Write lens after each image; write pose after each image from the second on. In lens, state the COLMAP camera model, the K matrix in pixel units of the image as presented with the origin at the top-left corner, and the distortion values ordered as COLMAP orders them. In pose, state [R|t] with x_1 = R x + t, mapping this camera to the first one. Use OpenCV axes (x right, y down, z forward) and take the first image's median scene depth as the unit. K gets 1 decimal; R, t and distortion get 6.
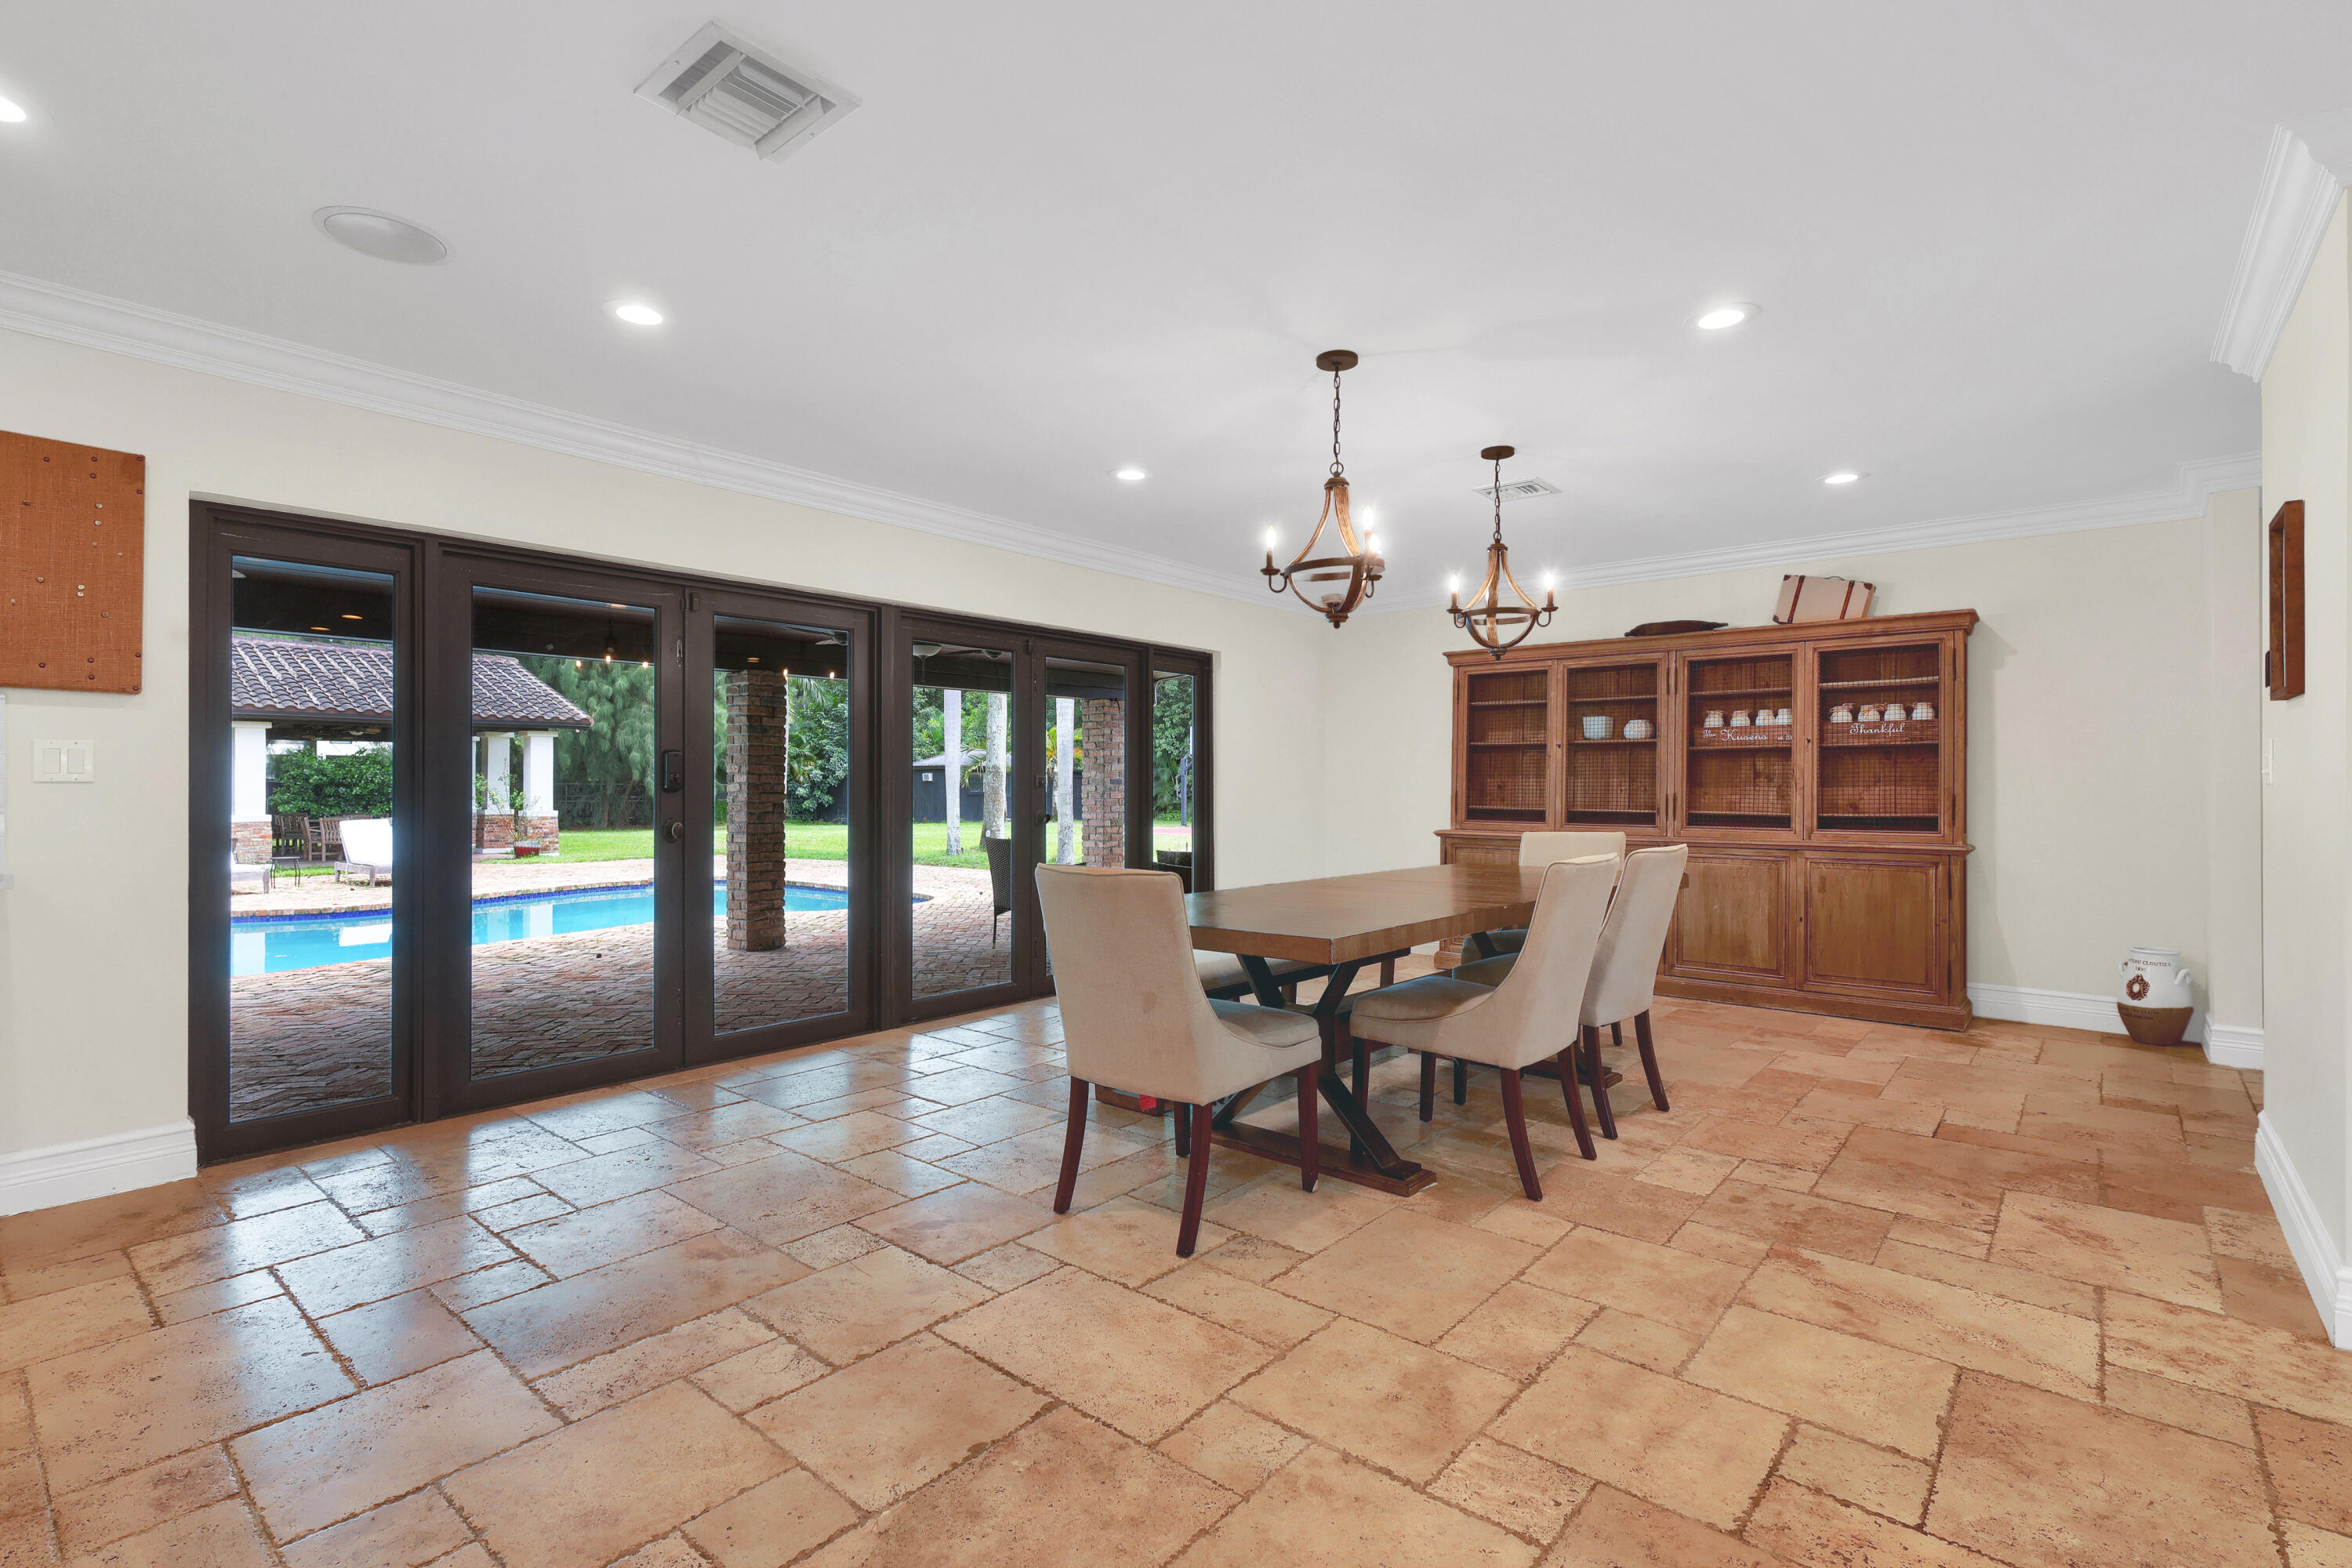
lens RADIAL K [[1087.1, 0, 1181.8], [0, 1087.1, 782.5], [0, 0, 1]] dist [-0.006049, 0.000517]
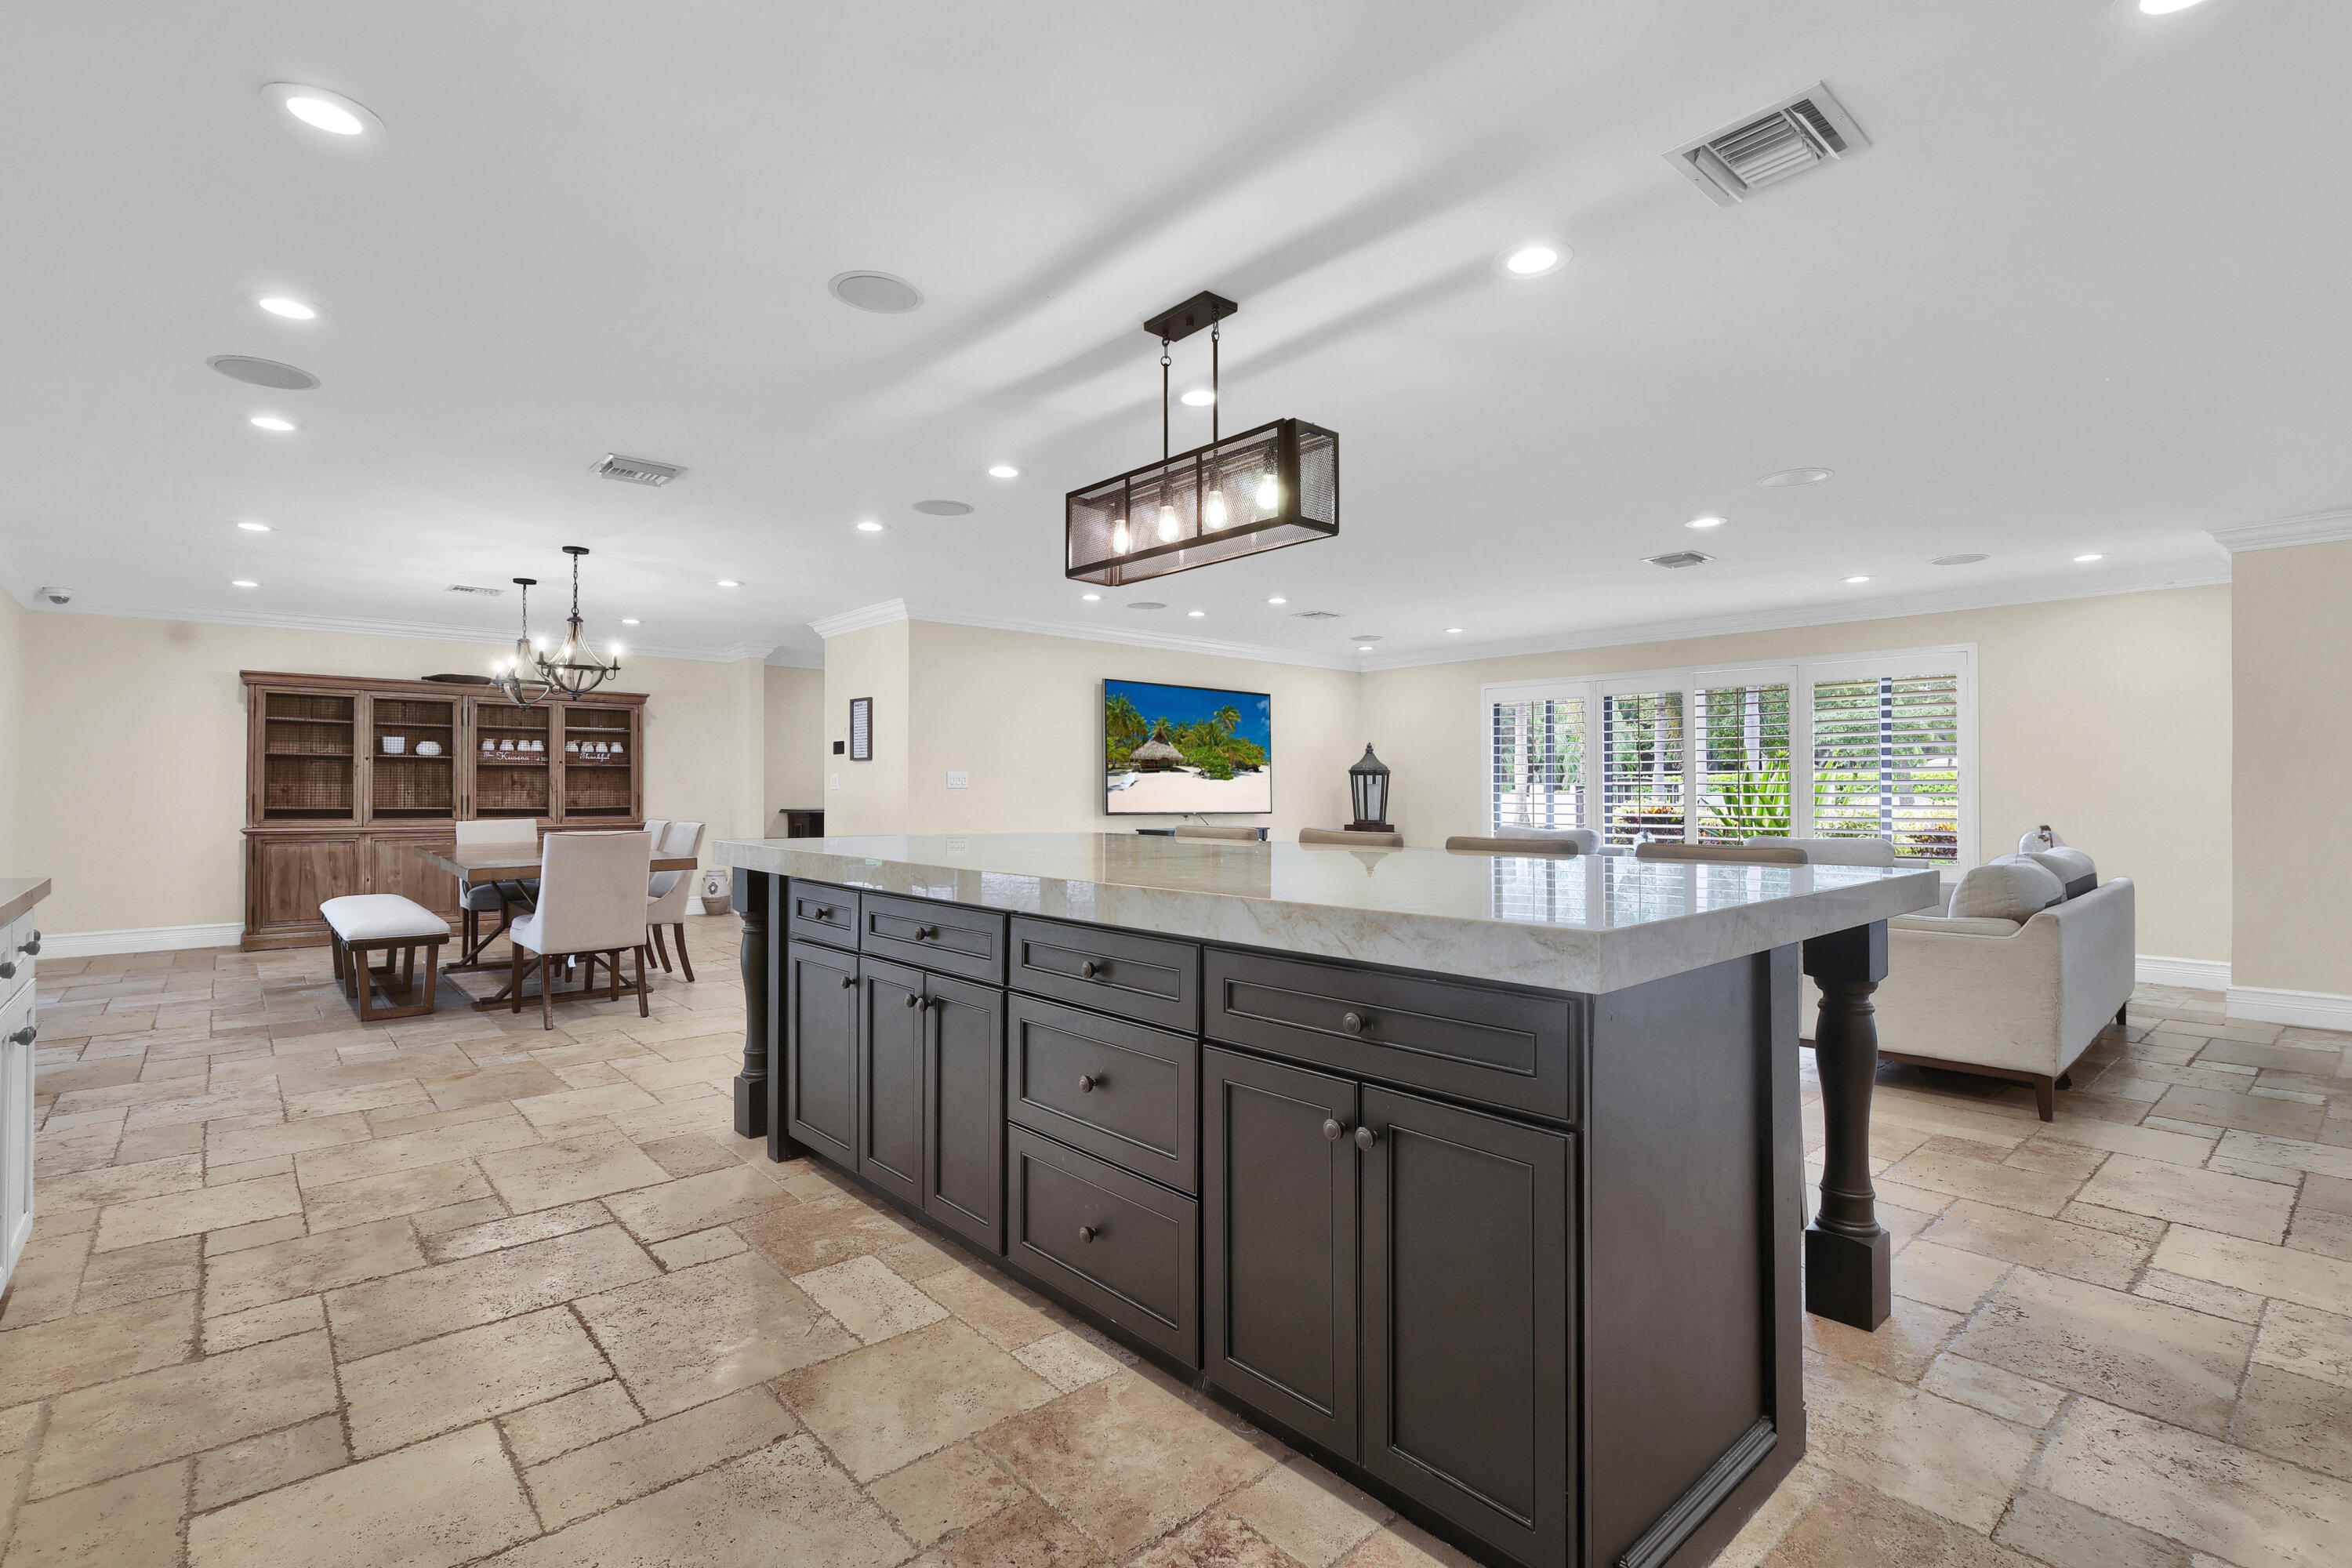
lens RADIAL K [[1087.1, 0, 1175.8], [0, 1087.1, 783.3], [0, 0, 1]] dist [-0.006049, 0.000517]
pose [[0.140102, 0.007291, 0.990110, -0.906851], [-0.001657, 0.999973, -0.007130, 0.003745], [-0.990136, -0.000642, 0.140111, -0.137766]]
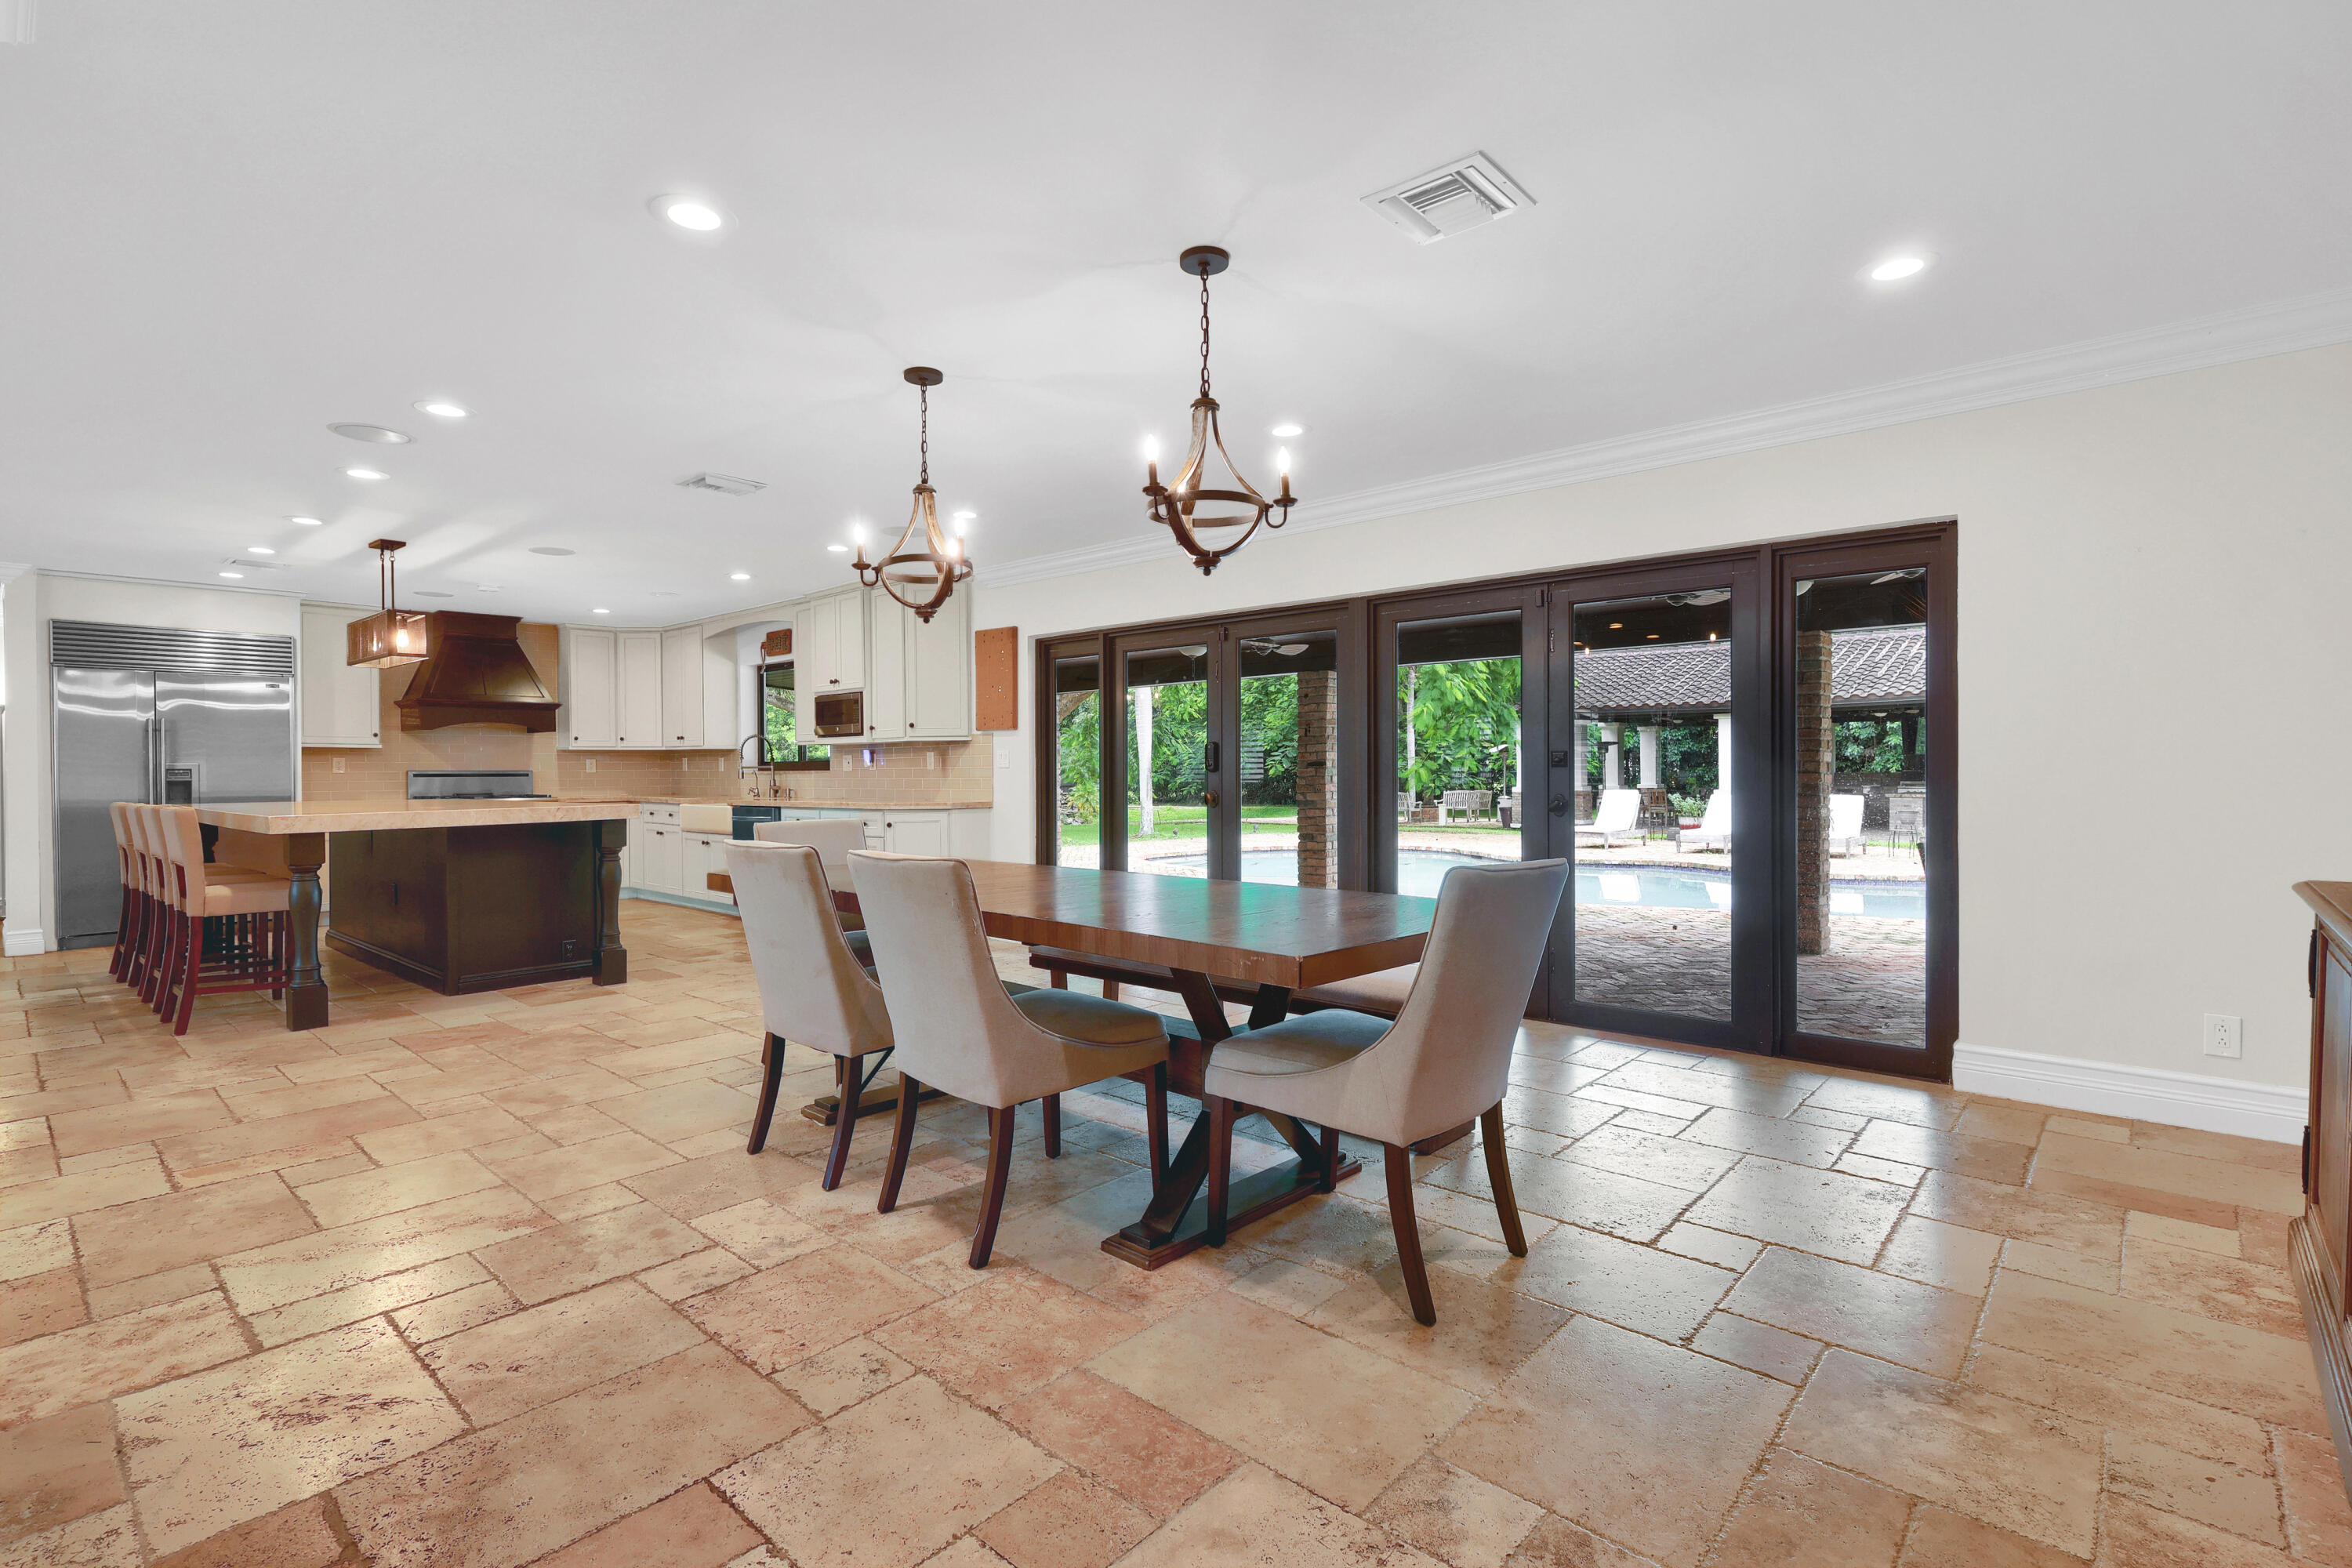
lens RADIAL K [[1087.1, 0, 1183.2], [0, 1087.1, 788.8], [0, 0, 1]] dist [-0.006049, 0.000517]
pose [[-0.024914, 0.018859, -0.999512, 1.290206], [0.010246, 0.999774, 0.018609, 0.003052], [0.999637, -0.009777, -0.025102, 1.350748]]
